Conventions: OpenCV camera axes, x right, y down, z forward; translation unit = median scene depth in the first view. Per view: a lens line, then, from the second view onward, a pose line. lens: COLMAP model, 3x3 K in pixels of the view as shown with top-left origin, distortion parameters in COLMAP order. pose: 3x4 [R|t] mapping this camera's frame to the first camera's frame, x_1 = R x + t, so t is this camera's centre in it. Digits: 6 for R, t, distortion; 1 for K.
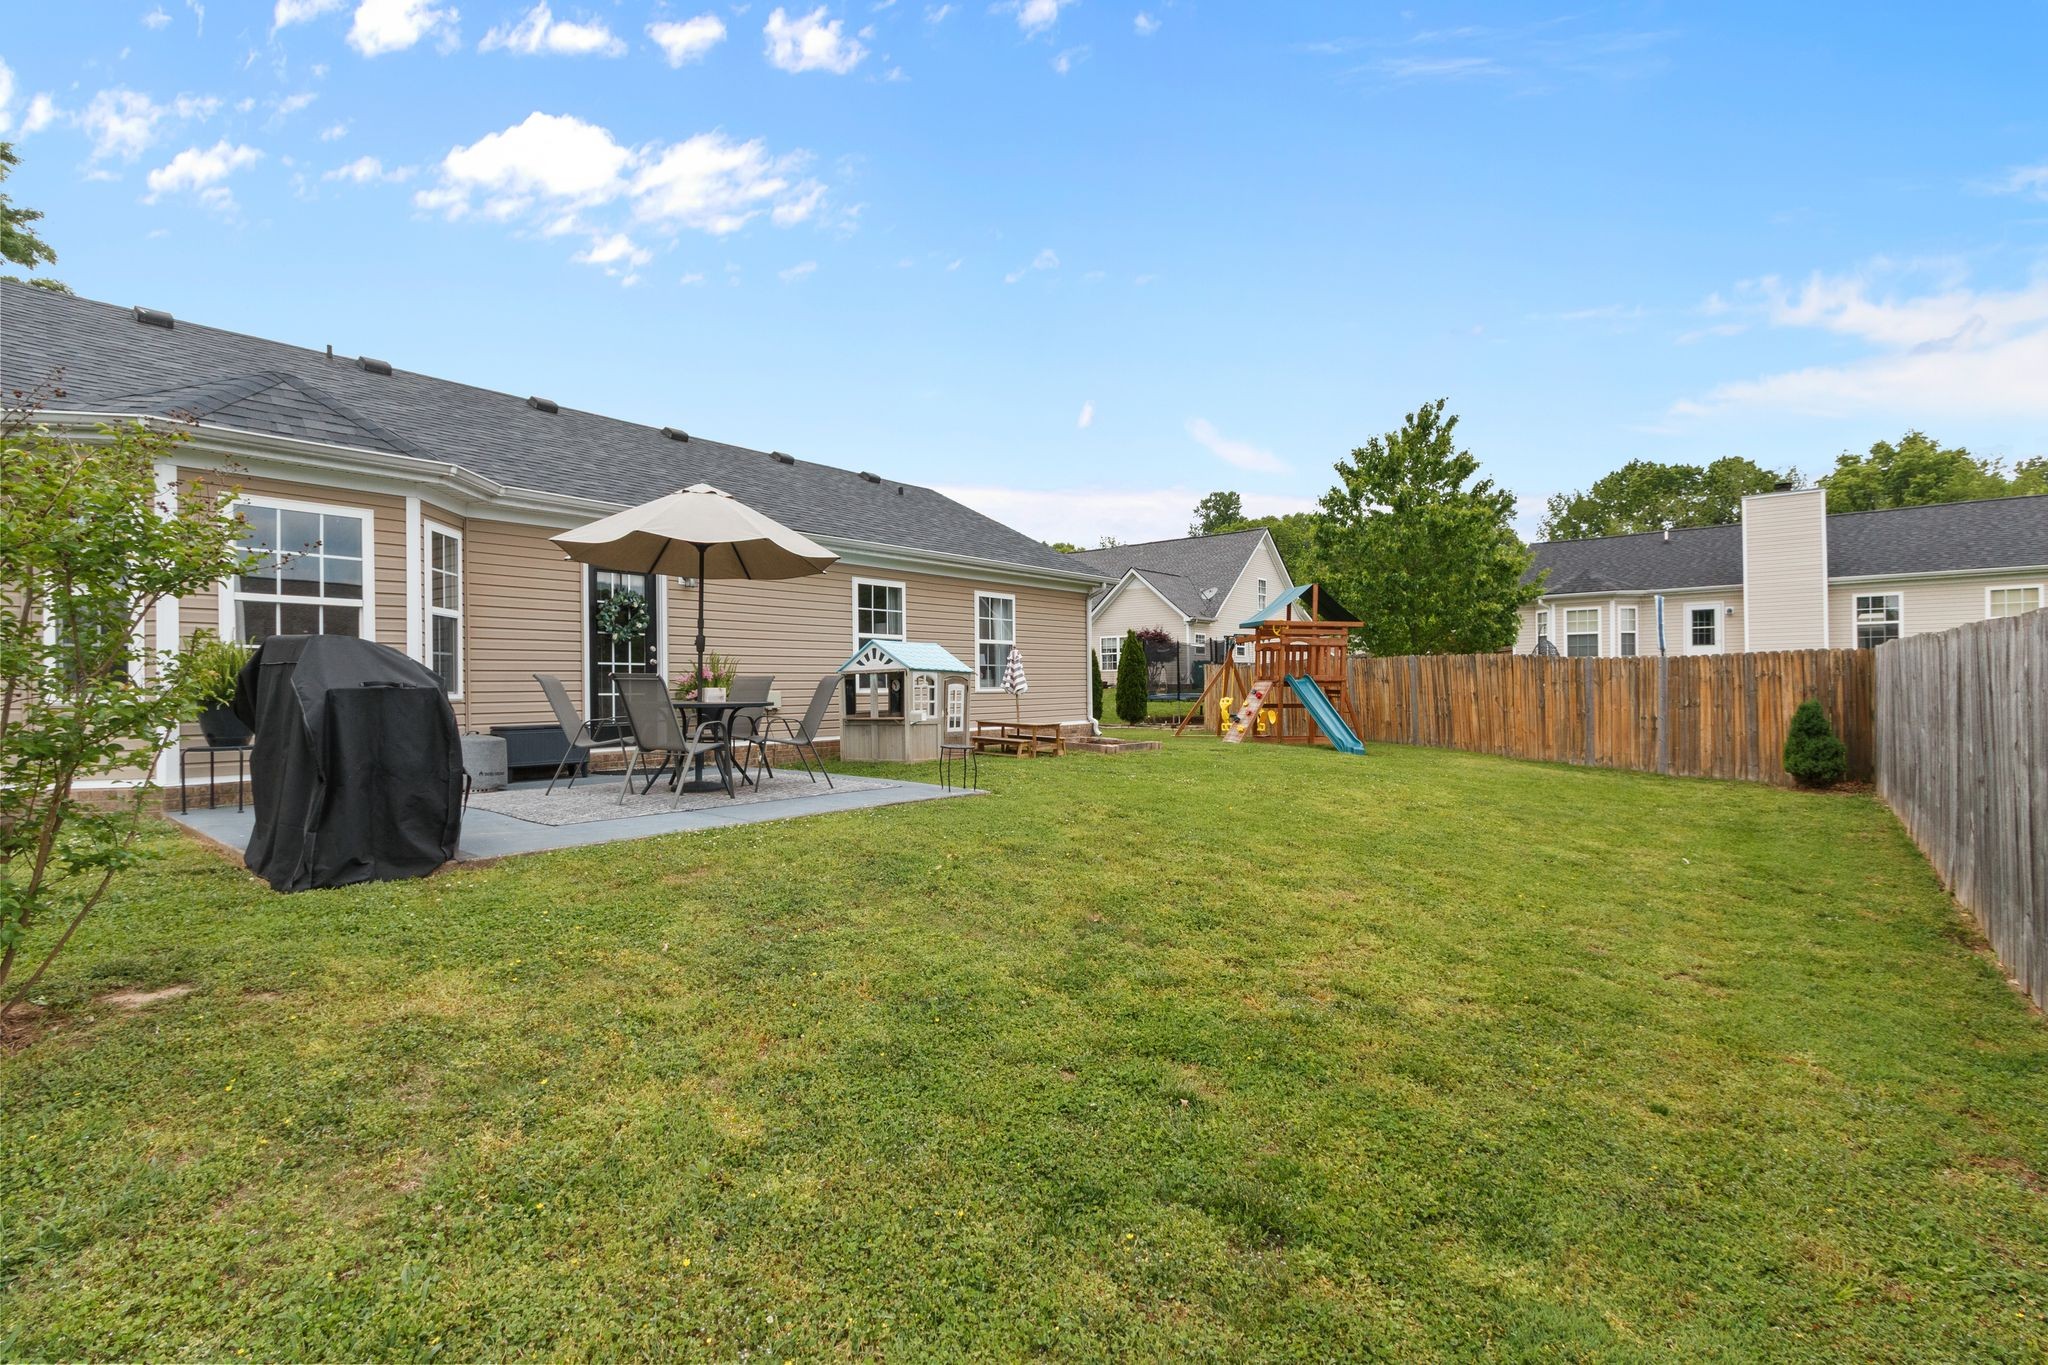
lens RADIAL K [[936.1, 0, 1019.2], [0, 936.1, 669.4], [0, 0, 1]] dist [0.002892, 0.000574]
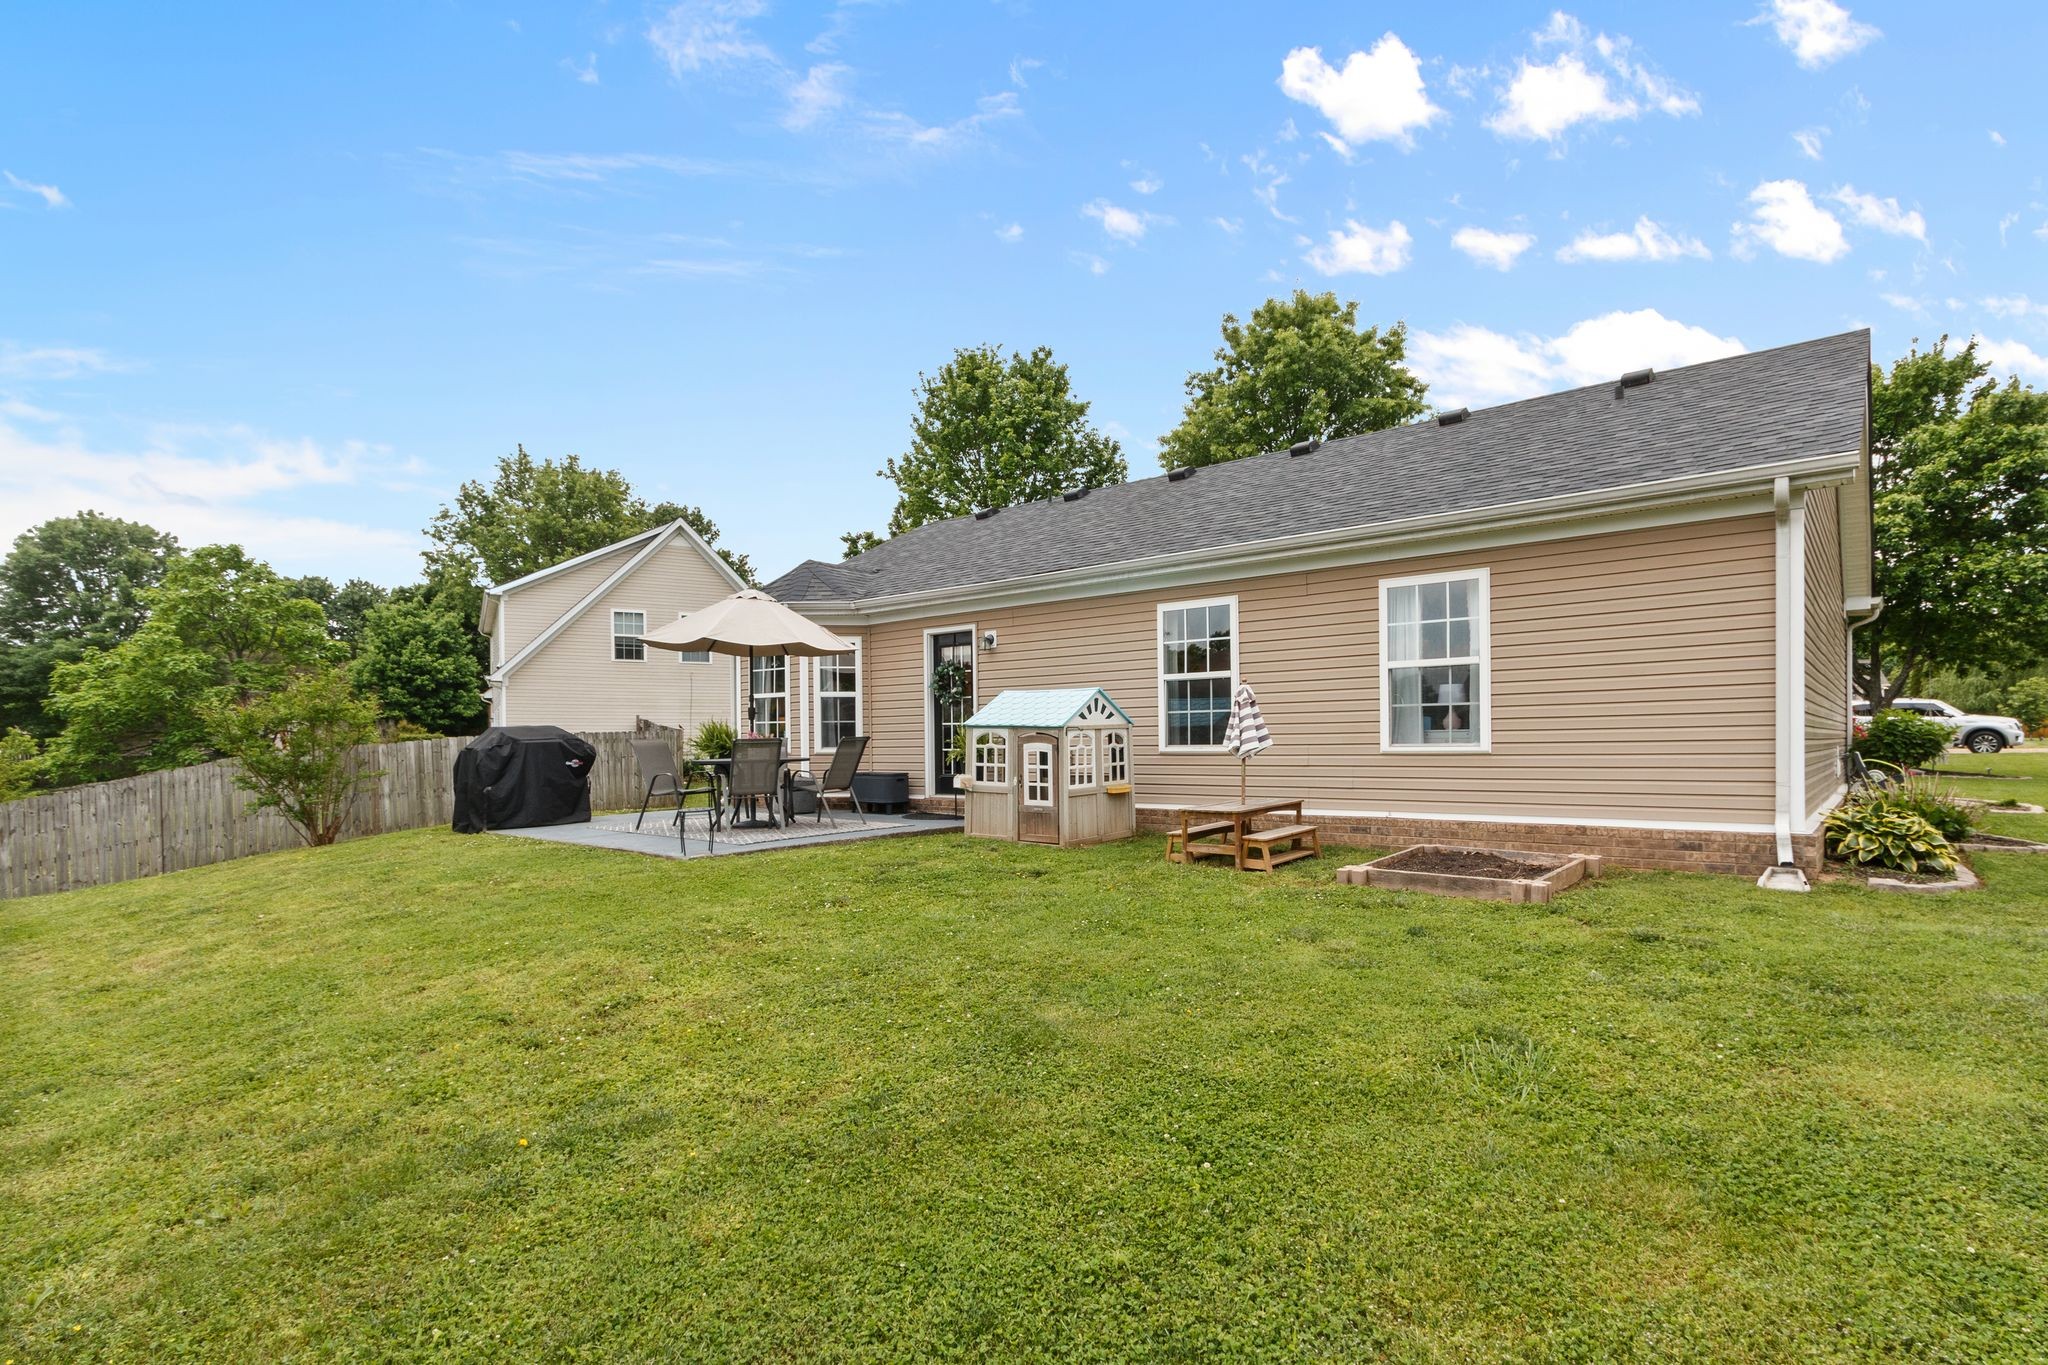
lens RADIAL K [[990.0, 0, 1026.0], [0, 990.0, 738.4], [0, 0, 1]] dist [0.000069, 0.000039]
pose [[-0.005880, 0.006724, -0.999960, 0.744535], [0.029053, 0.999556, 0.006550, 0.006137], [0.999561, -0.029013, -0.006073, 1.005910]]
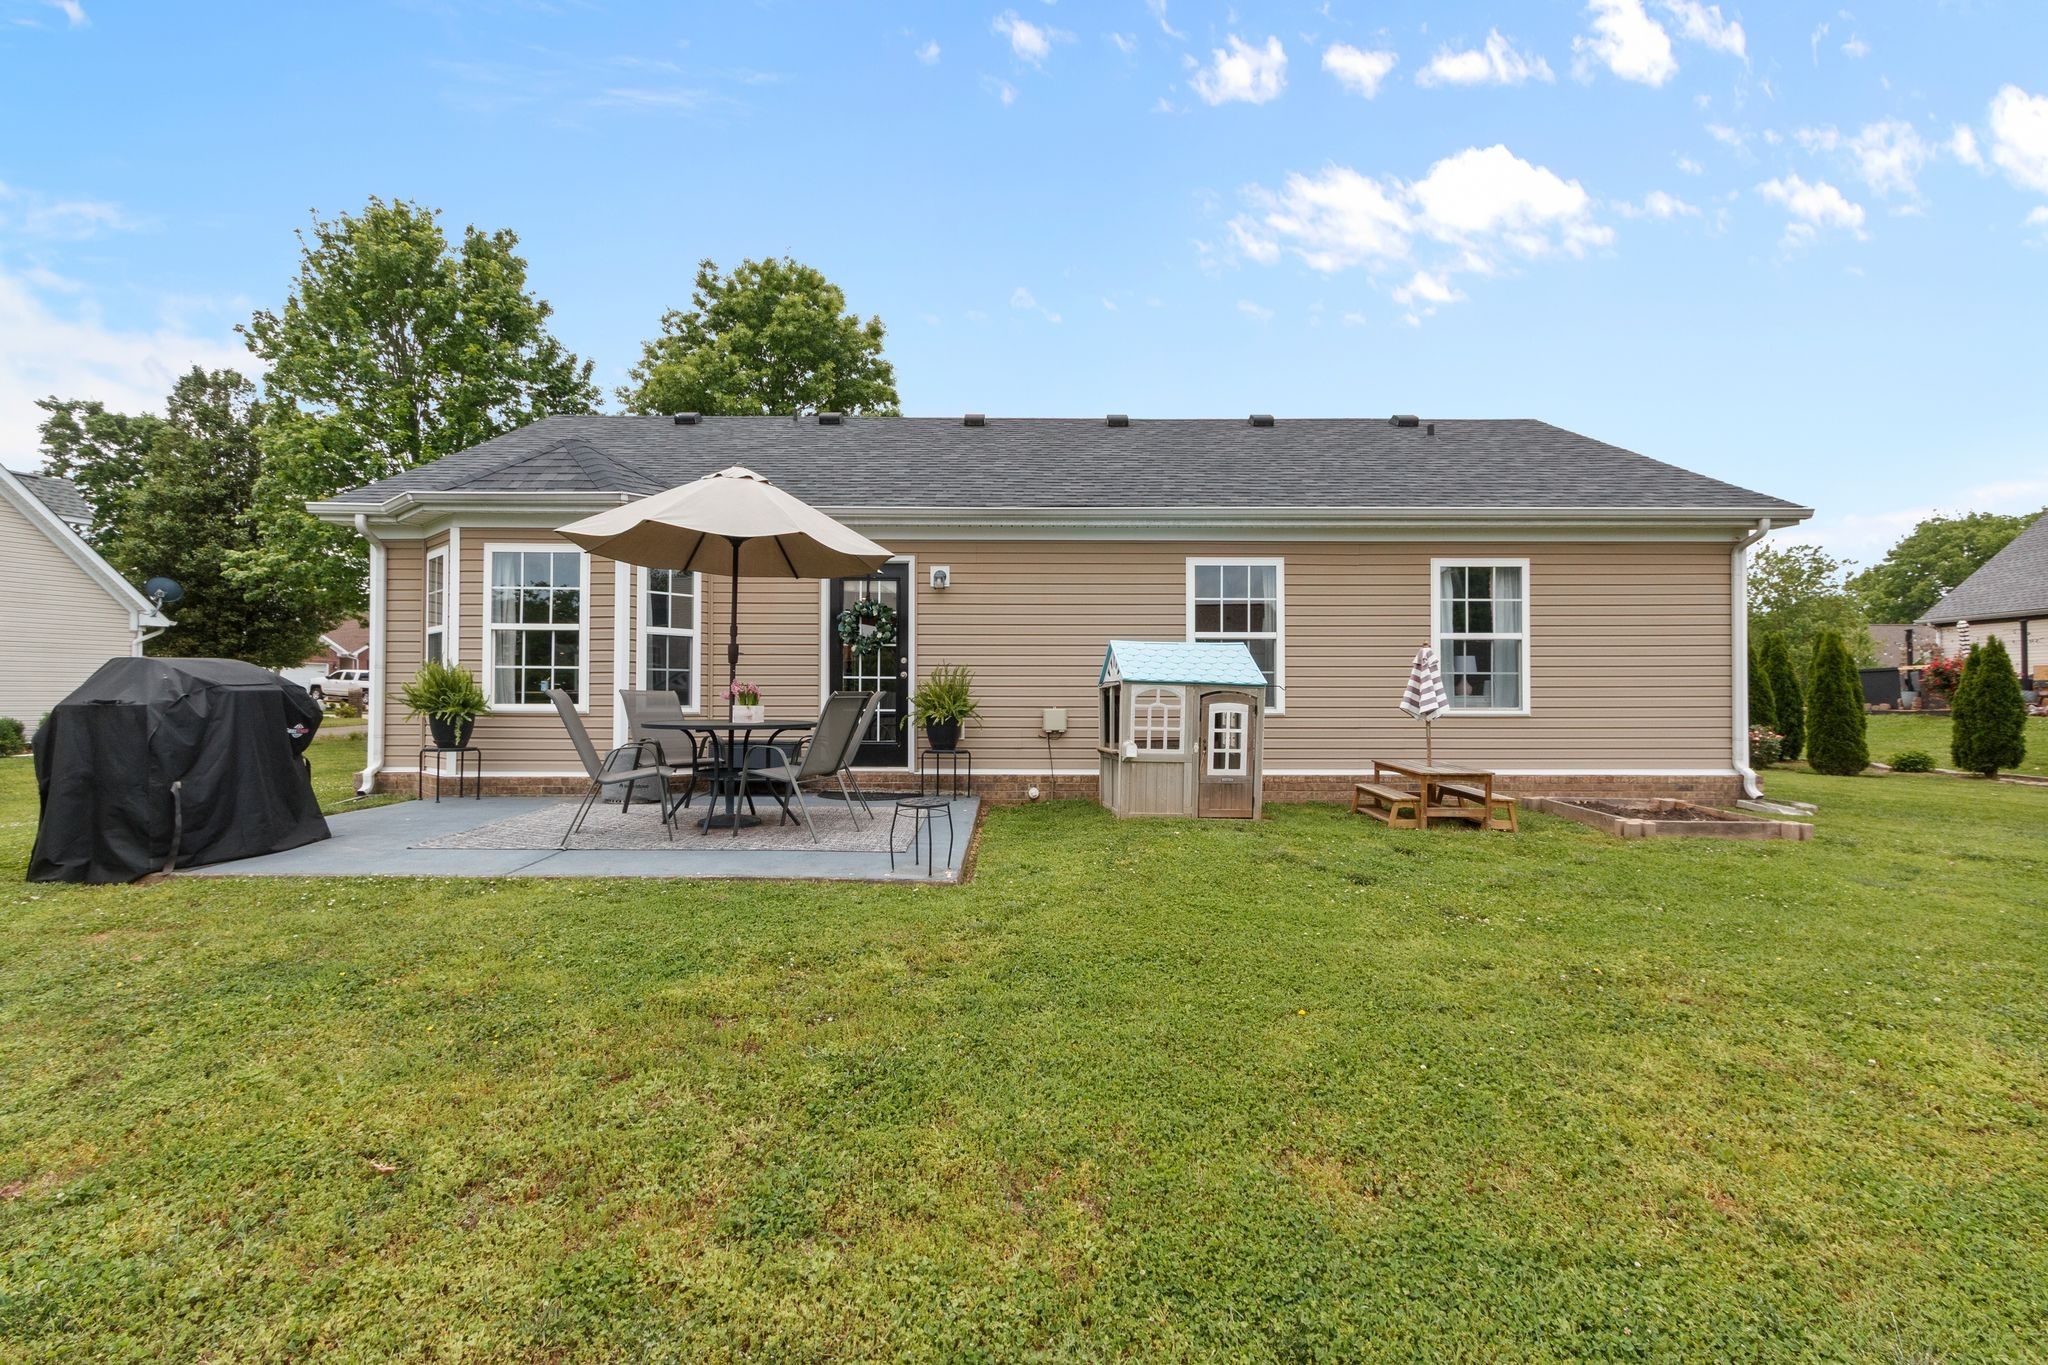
lens RADIAL K [[946.9, 0, 1024.0], [0, 946.9, 682.5], [0, 0, 1]] dist [0.005371, 0.000563]
pose [[0.633801, -0.005485, -0.773477, 0.361005], [0.005916, 0.999980, -0.002244, 0.001646], [0.773474, -0.003154, 0.633820, 0.471099]]
